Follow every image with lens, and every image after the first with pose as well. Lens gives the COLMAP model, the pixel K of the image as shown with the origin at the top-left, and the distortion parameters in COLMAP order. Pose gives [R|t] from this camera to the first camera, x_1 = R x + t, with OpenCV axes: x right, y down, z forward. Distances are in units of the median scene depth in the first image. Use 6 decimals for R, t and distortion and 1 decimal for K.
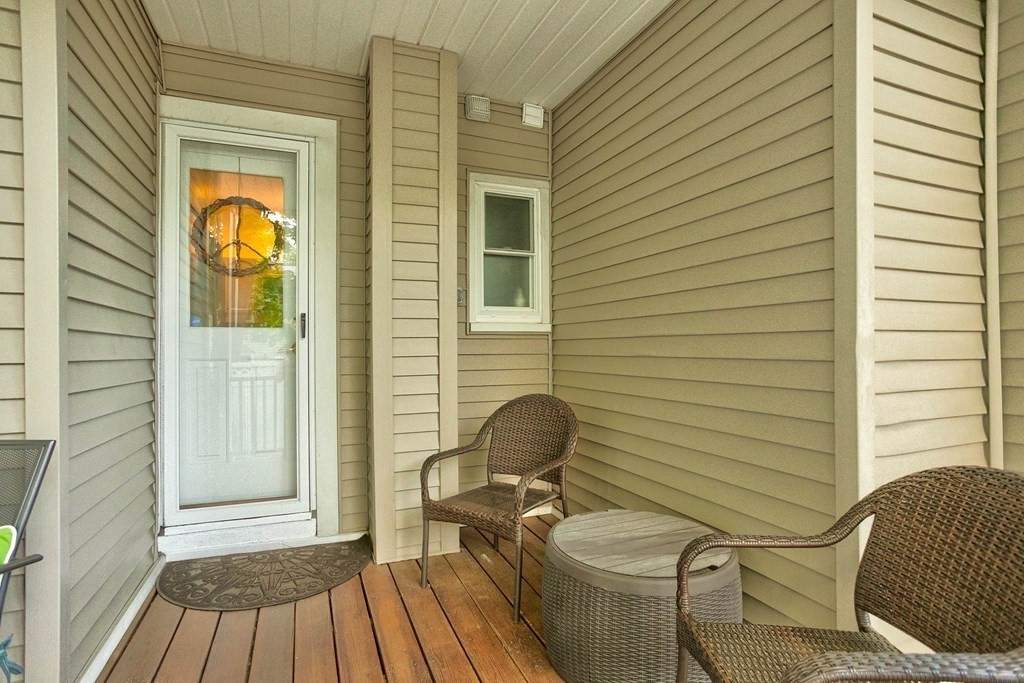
lens RADIAL K [[508.3, 0, 512.0], [0, 508.3, 341.5], [0, 0, 1]] dist [0.000035, 0.000011]
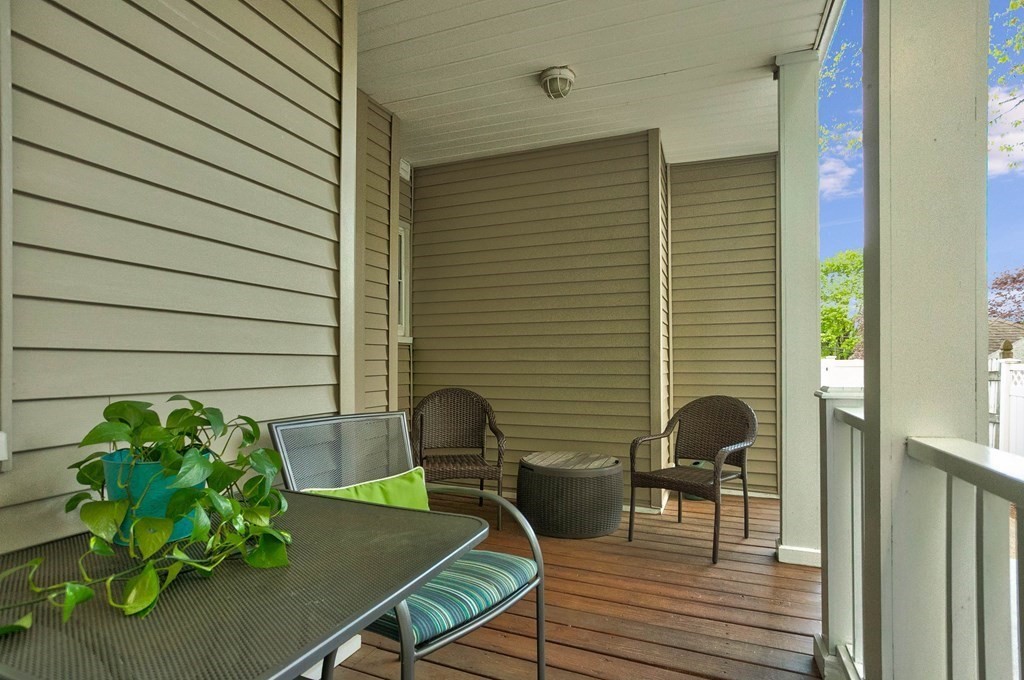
lens RADIAL K [[519.5, 0, 507.5], [0, 519.5, 359.4], [0, 0, 1]] dist [-0.001071, -0.000129]
pose [[0.705173, 0.009563, 0.708970, -0.684546], [-0.011888, 0.999928, -0.001662, 0.020930], [-0.708935, -0.007256, 0.705236, -0.087102]]
